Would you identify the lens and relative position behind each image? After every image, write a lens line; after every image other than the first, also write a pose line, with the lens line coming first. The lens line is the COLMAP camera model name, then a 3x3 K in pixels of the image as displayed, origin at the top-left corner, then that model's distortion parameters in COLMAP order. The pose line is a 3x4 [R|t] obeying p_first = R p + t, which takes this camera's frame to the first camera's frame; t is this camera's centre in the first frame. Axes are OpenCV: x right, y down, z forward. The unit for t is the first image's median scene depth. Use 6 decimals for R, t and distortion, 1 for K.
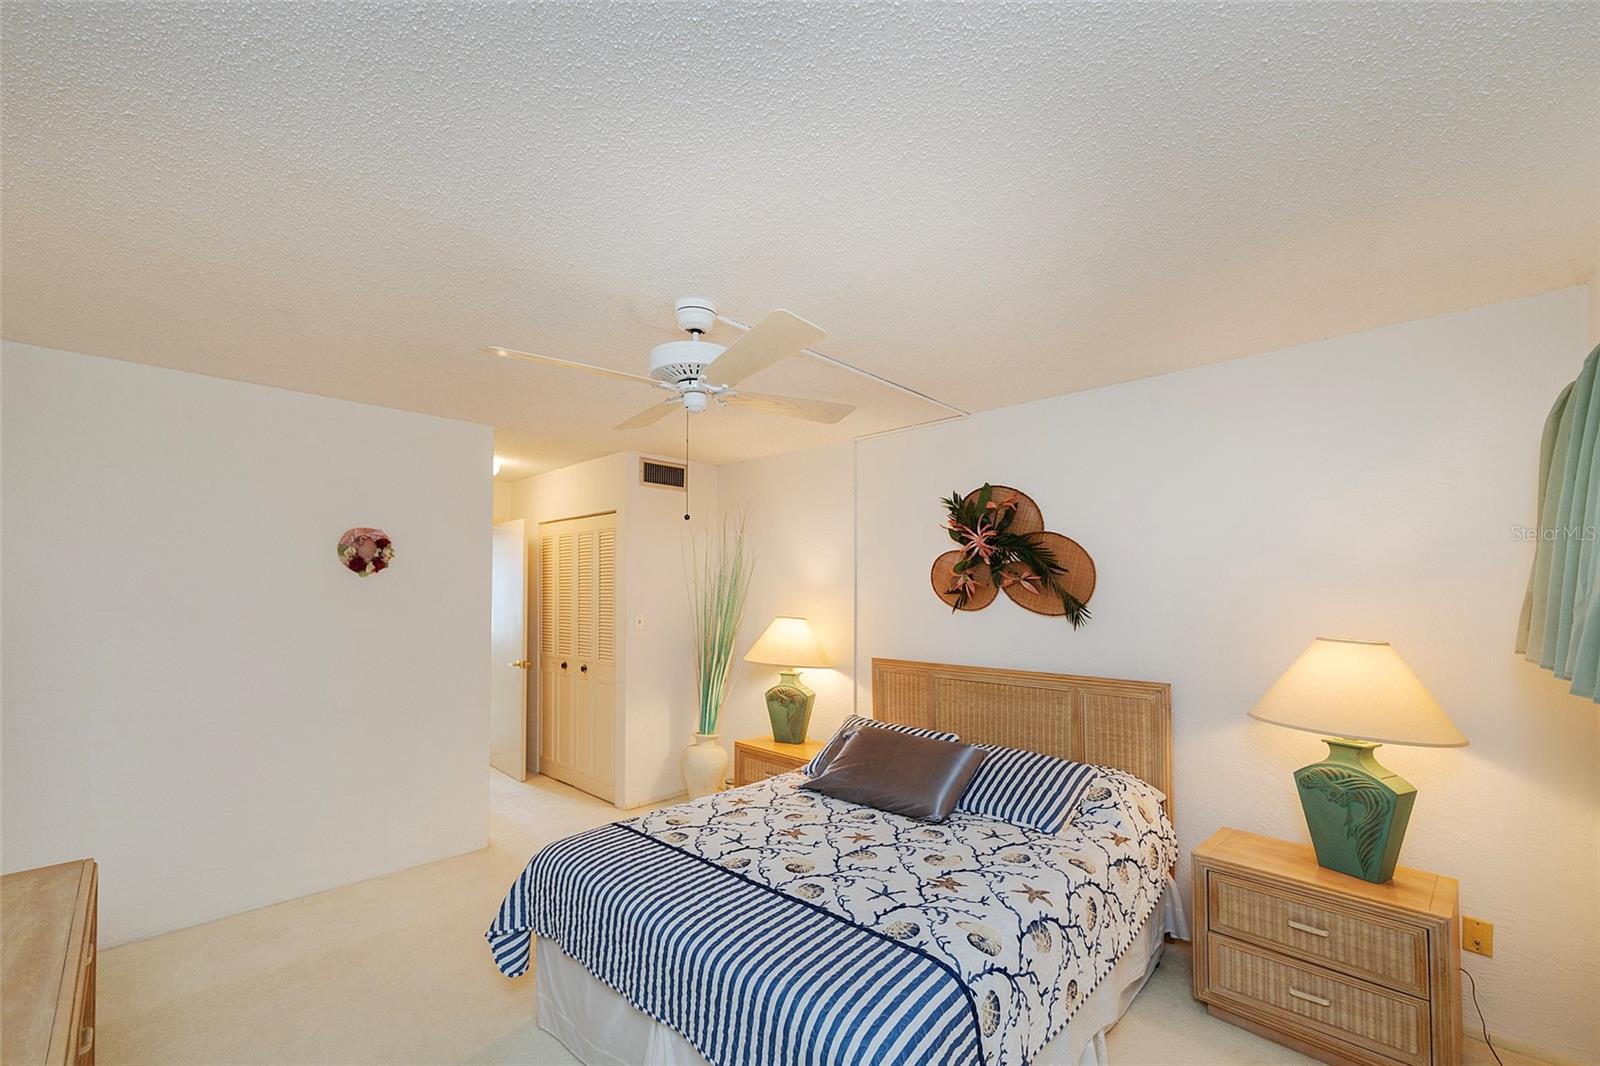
lens RADIAL K [[624.7, 0, 800.0], [0, 624.7, 533.0], [0, 0, 1]] dist [0.000760, 0.000205]
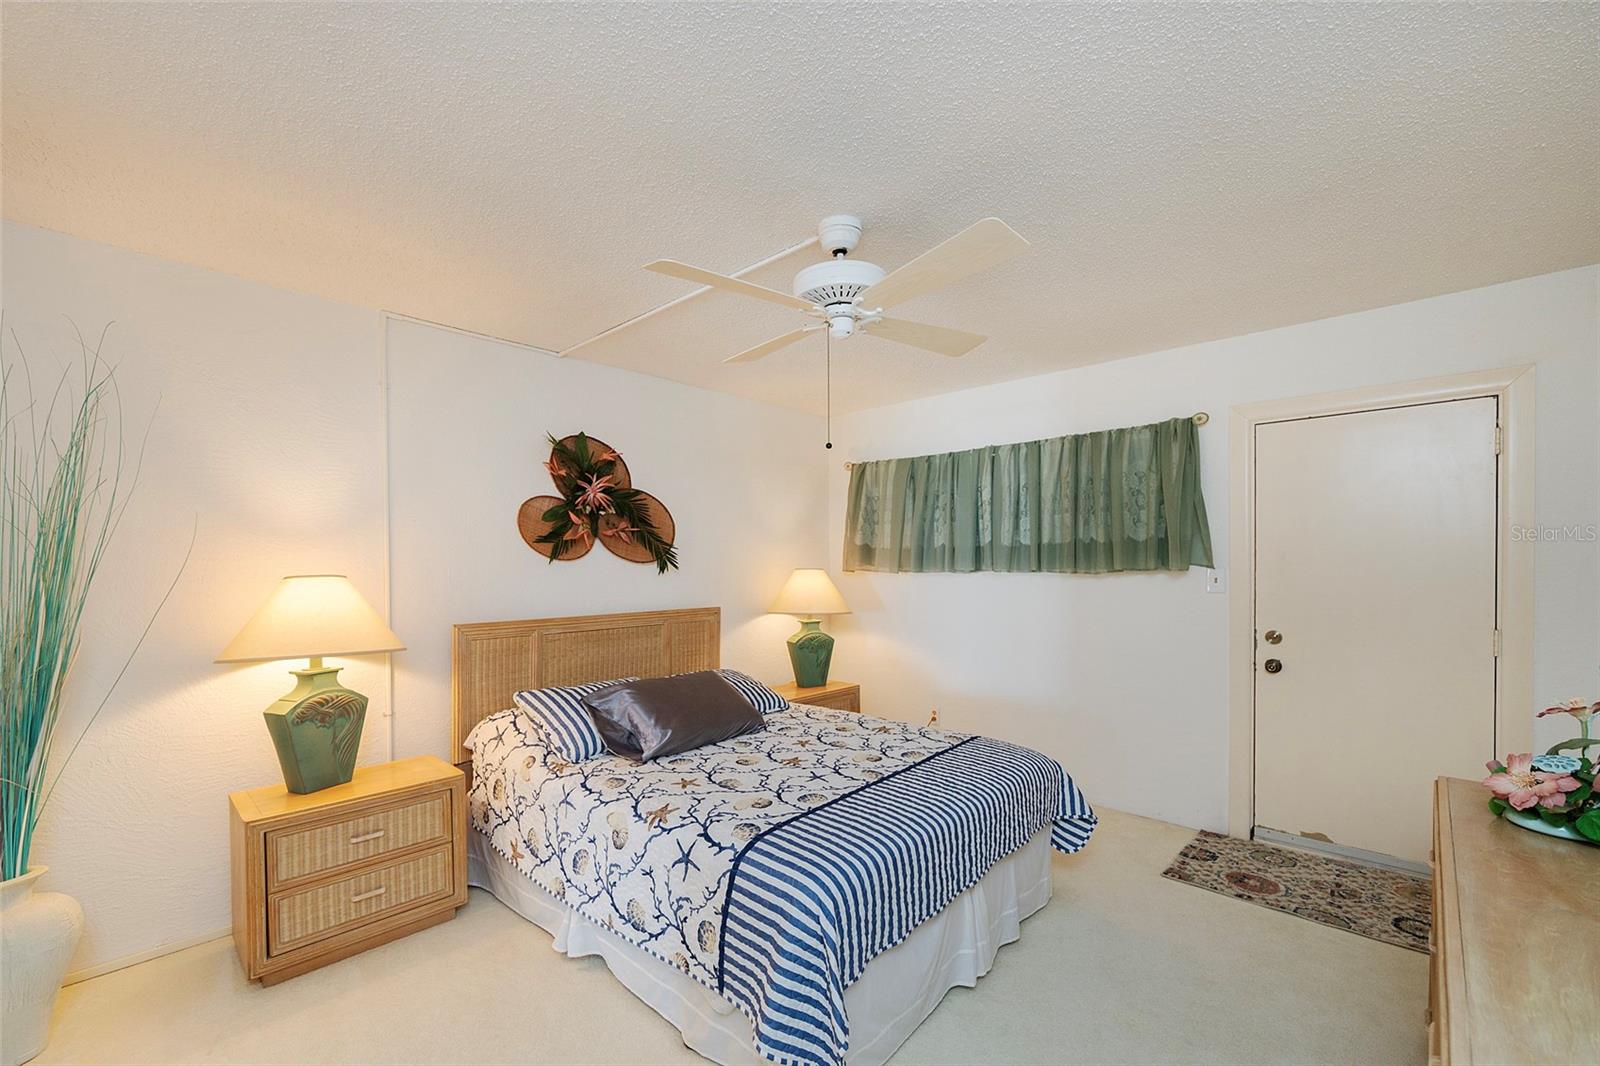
lens RADIAL K [[655.6, 0, 789.0], [0, 655.6, 538.4], [0, 0, 1]] dist [-0.001044, 0.000458]
pose [[0.031154, 0.014805, 0.999405, -0.786086], [-0.112451, 0.993594, -0.011214, 0.067875], [-0.993169, -0.112034, 0.032619, 0.678598]]
